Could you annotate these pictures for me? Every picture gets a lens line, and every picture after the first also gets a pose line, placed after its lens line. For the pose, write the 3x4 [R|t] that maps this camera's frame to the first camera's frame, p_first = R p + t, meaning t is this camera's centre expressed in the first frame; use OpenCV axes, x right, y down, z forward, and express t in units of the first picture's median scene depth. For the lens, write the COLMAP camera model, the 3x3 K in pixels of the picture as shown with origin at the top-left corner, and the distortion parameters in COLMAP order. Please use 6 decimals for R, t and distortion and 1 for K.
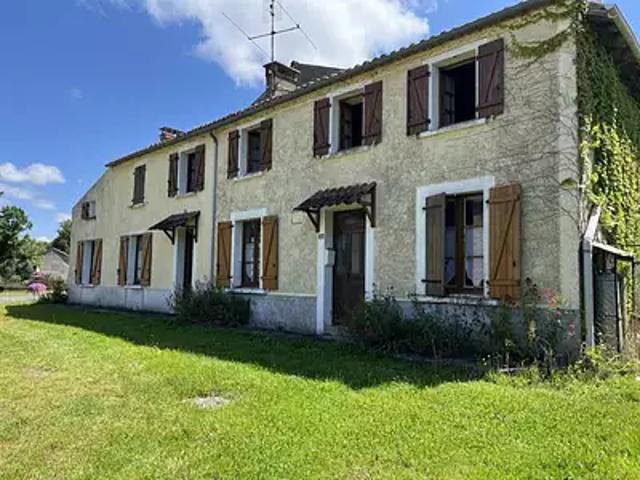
lens RADIAL K [[485.6, 0, 321.0], [0, 485.6, 261.6], [0, 0, 1]] dist [0.024014, -0.004214]
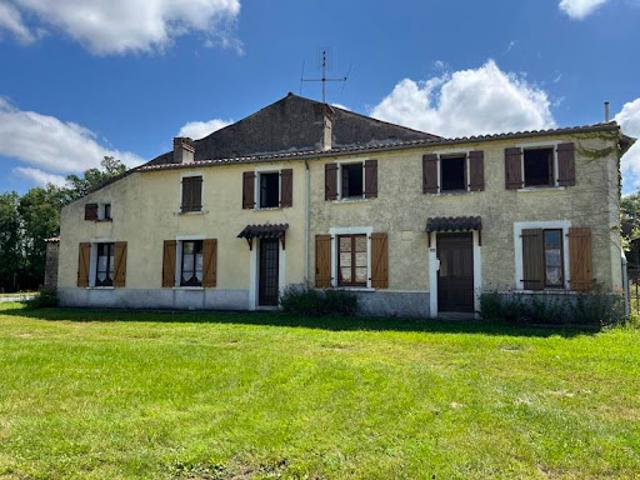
lens RADIAL K [[485.6, 0, 321.0], [0, 485.6, 261.6], [0, 0, 1]] dist [0.024014, -0.004214]
pose [[0.907085, 0.005556, 0.420910, -0.939264], [-0.007649, 0.999965, 0.003284, -0.021025], [-0.420877, -0.006198, 0.907096, -0.173135]]
